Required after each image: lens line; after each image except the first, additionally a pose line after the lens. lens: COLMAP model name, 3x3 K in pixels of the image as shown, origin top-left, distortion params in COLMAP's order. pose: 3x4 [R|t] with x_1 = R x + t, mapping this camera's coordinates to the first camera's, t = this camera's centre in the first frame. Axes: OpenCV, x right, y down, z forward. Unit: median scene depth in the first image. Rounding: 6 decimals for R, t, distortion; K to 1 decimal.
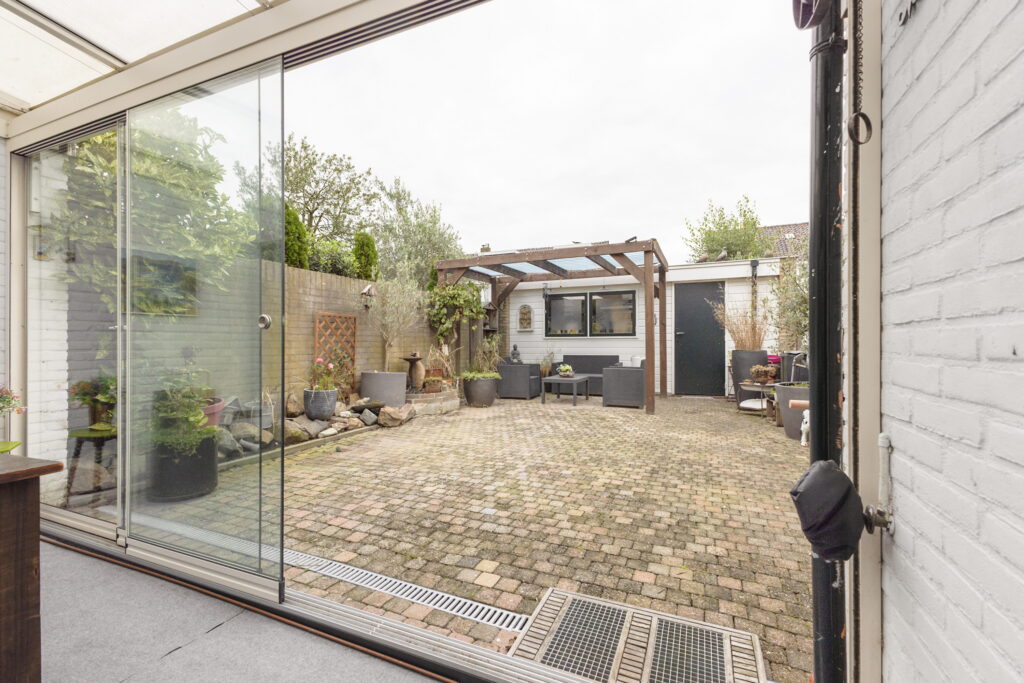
lens RADIAL K [[447.4, 0, 511.7], [0, 447.4, 343.5], [0, 0, 1]] dist [-0.001679, -0.000043]
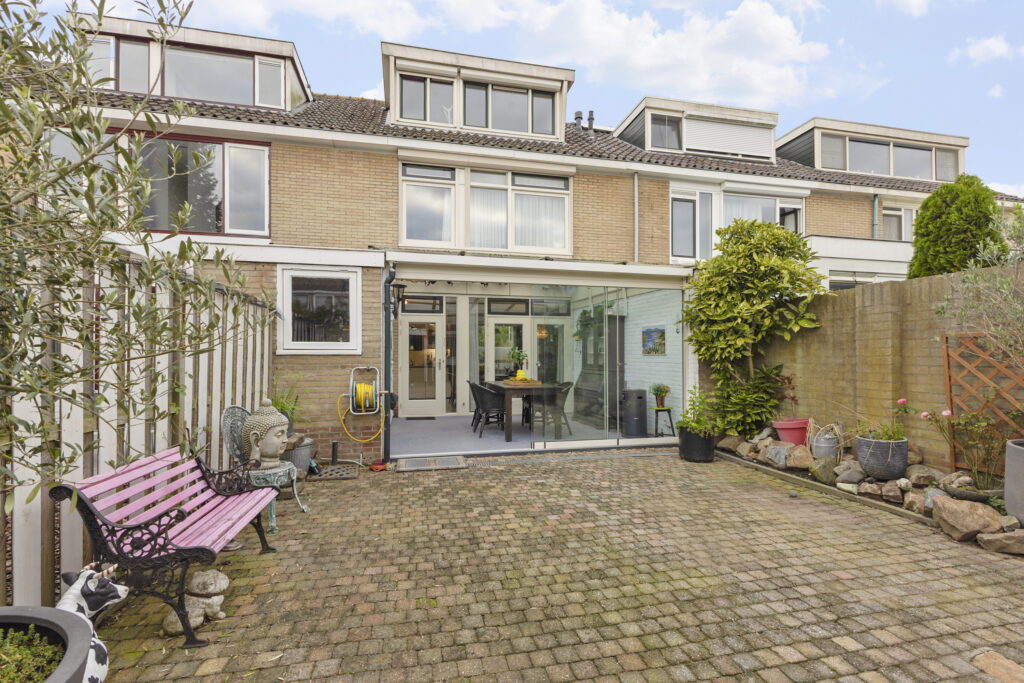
lens RADIAL K [[447.4, 0, 508.1], [0, 447.4, 347.9], [0, 0, 1]] dist [-0.001679, -0.000043]
pose [[-0.809783, -0.010167, -0.586642, 0.398666], [-0.000028, 0.999851, -0.017289, -0.028169], [0.586730, -0.013984, -0.809662, 0.903201]]
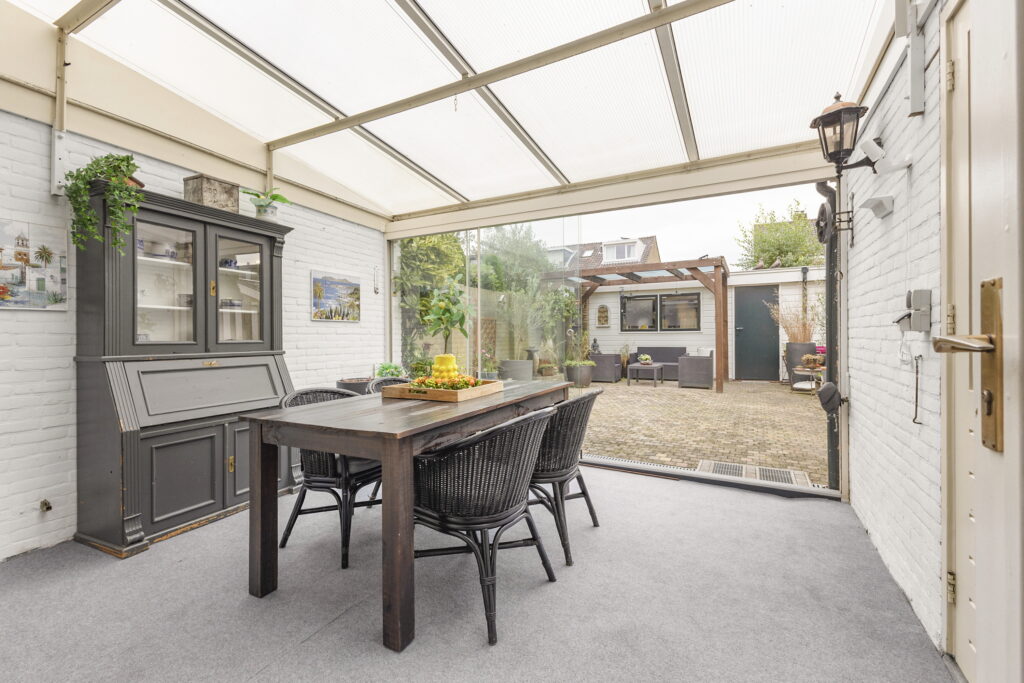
lens RADIAL K [[447.4, 0, 511.7], [0, 447.4, 335.6], [0, 0, 1]] dist [-0.001679, -0.000043]
pose [[0.996443, -0.005013, -0.084121, -0.175231], [0.005073, 0.999987, 0.000500, -0.009785], [0.084117, -0.000925, 0.996455, -0.325489]]
